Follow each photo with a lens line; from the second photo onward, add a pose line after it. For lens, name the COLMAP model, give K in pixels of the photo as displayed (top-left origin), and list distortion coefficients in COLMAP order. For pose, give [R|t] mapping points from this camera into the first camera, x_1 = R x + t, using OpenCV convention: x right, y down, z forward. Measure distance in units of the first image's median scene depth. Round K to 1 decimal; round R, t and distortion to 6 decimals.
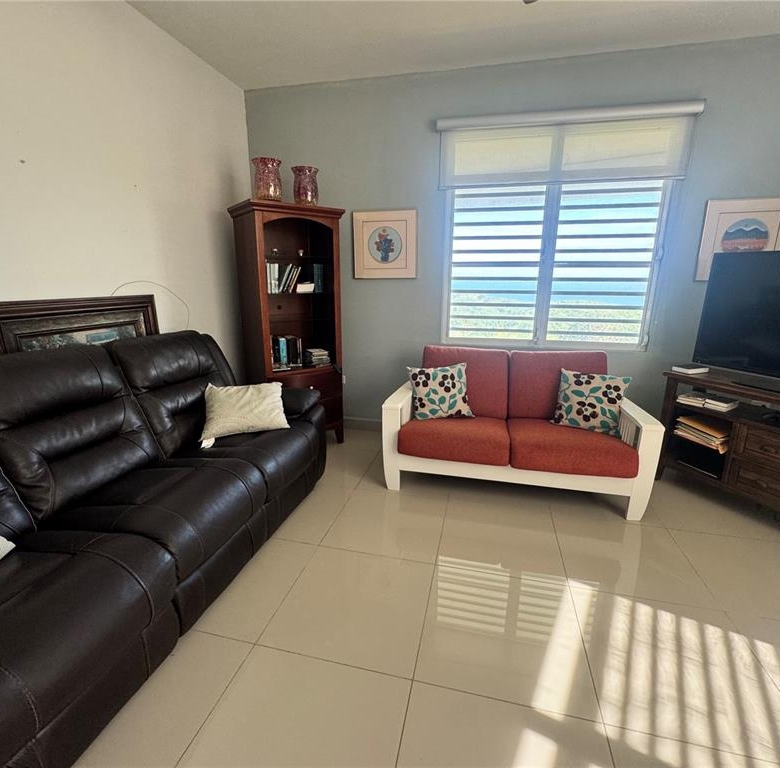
lens RADIAL K [[409.3, 0, 390.6], [0, 409.3, 383.9], [0, 0, 1]] dist [0.000642, -0.000603]
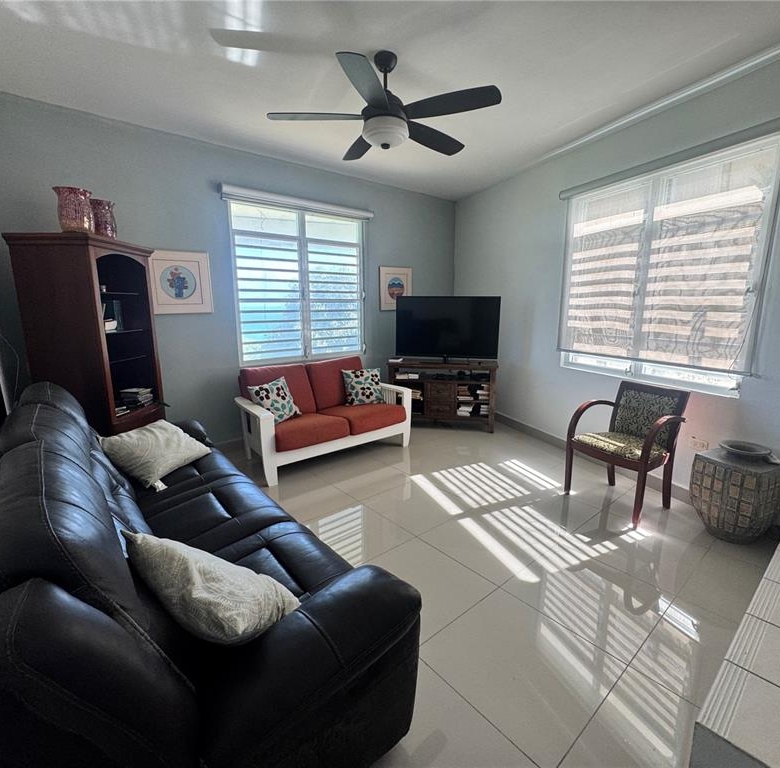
lens RADIAL K [[409.3, 0, 390.6], [0, 409.3, 383.9], [0, 0, 1]] dist [0.000642, -0.000603]
pose [[0.589311, -0.160469, 0.791809, -0.668696], [0.209995, 0.976814, 0.041672, -0.012145], [-0.780137, 0.141718, 0.609345, -0.047430]]
